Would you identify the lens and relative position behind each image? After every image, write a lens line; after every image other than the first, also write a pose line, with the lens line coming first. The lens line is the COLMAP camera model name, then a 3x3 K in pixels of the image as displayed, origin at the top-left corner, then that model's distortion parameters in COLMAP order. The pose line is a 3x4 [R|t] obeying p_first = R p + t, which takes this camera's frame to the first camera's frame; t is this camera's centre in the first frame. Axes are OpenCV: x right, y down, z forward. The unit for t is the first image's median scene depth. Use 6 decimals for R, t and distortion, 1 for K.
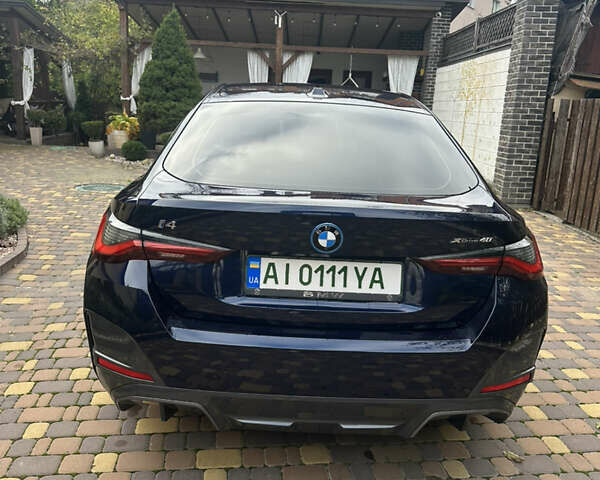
lens RADIAL K [[564.0, 0, 304.0], [0, 564.0, 240.7], [0, 0, 1]] dist [0.113945, -0.195678]
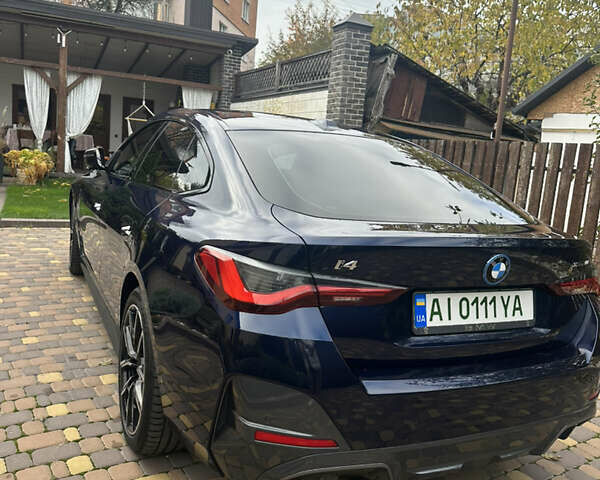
lens RADIAL K [[564.0, 0, 304.0], [0, 564.0, 240.7], [0, 0, 1]] dist [0.113945, -0.195678]
pose [[0.902427, -0.039129, 0.429062, -0.665477], [0.062141, 0.997276, -0.039750, -0.034511], [-0.426337, 0.062534, 0.902400, 0.217390]]
